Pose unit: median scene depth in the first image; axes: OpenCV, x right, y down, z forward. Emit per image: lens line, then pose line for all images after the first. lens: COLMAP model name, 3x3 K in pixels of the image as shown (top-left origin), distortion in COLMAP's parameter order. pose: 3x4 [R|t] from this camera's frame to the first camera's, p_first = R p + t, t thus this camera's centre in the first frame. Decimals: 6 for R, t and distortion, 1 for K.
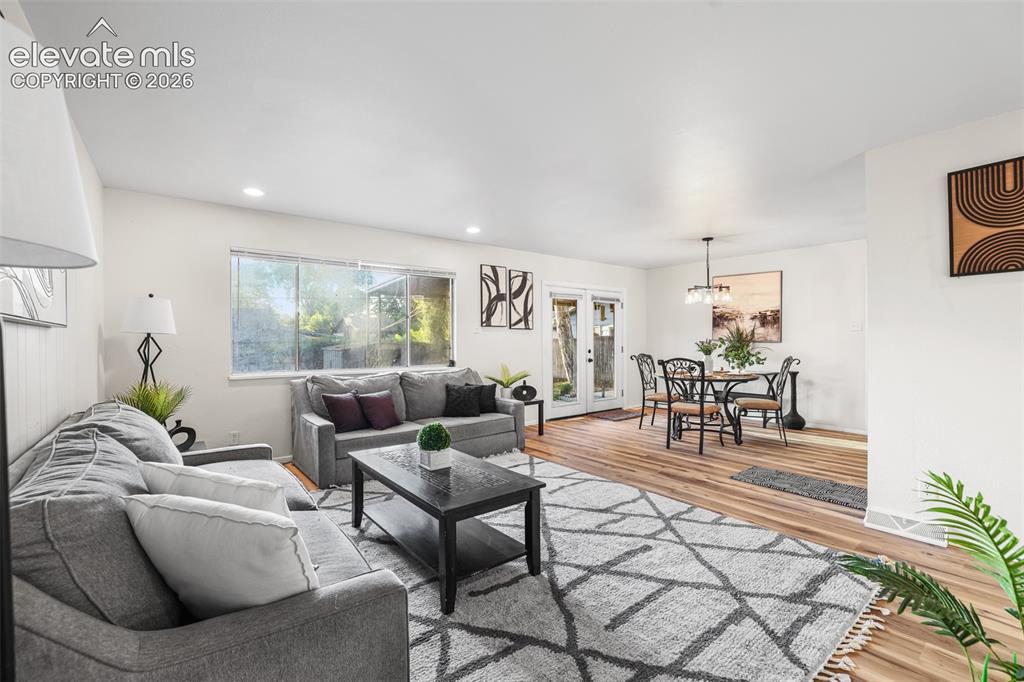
lens RADIAL K [[450.0, 0, 506.5], [0, 450.0, 344.1], [0, 0, 1]] dist [-0.042294, 0.016567]
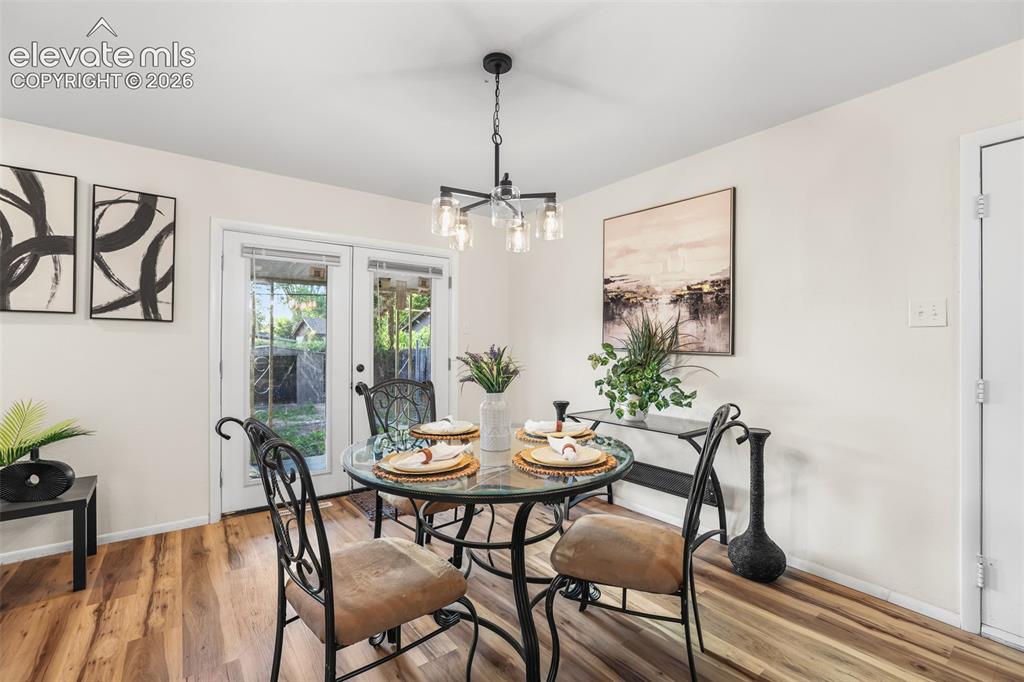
lens RADIAL K [[450.0, 0, 506.5], [0, 450.0, 344.1], [0, 0, 1]] dist [-0.042294, 0.016567]
pose [[0.999646, 0.008642, -0.025154, 0.431802], [-0.008921, 0.999900, -0.010980, -0.008396], [0.025056, 0.011201, 0.999623, 0.595179]]
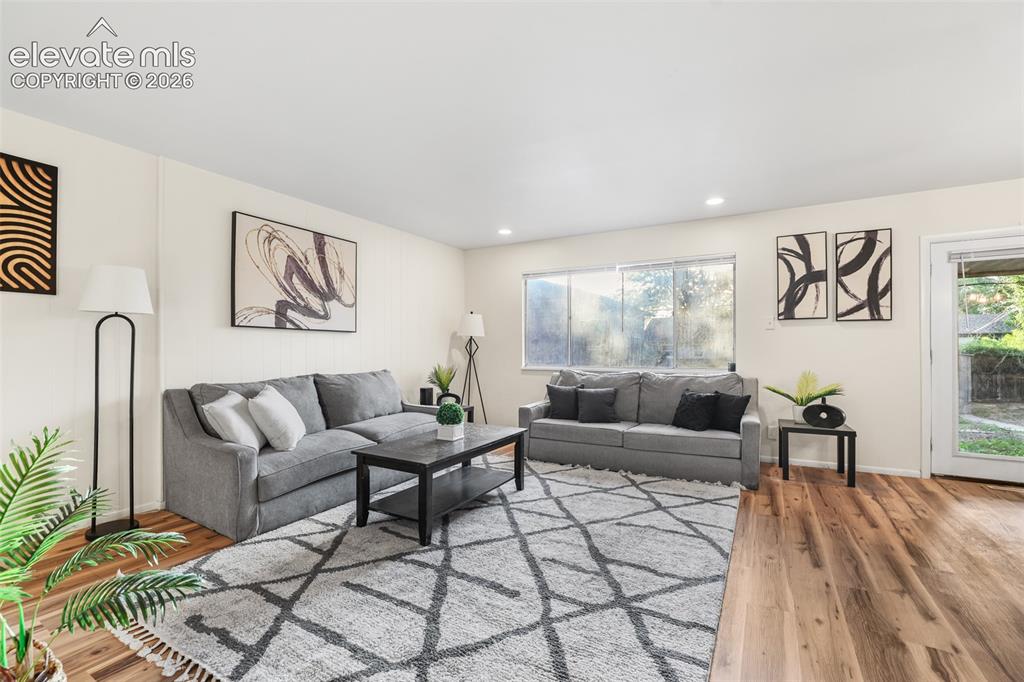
lens RADIAL K [[450.0, 0, 506.5], [0, 450.0, 344.1], [0, 0, 1]] dist [-0.042294, 0.016567]
pose [[0.362245, -0.004111, -0.932074, 0.455904], [-0.005864, 0.999960, -0.006690, 0.008492], [0.932064, 0.007889, 0.362207, 0.303665]]
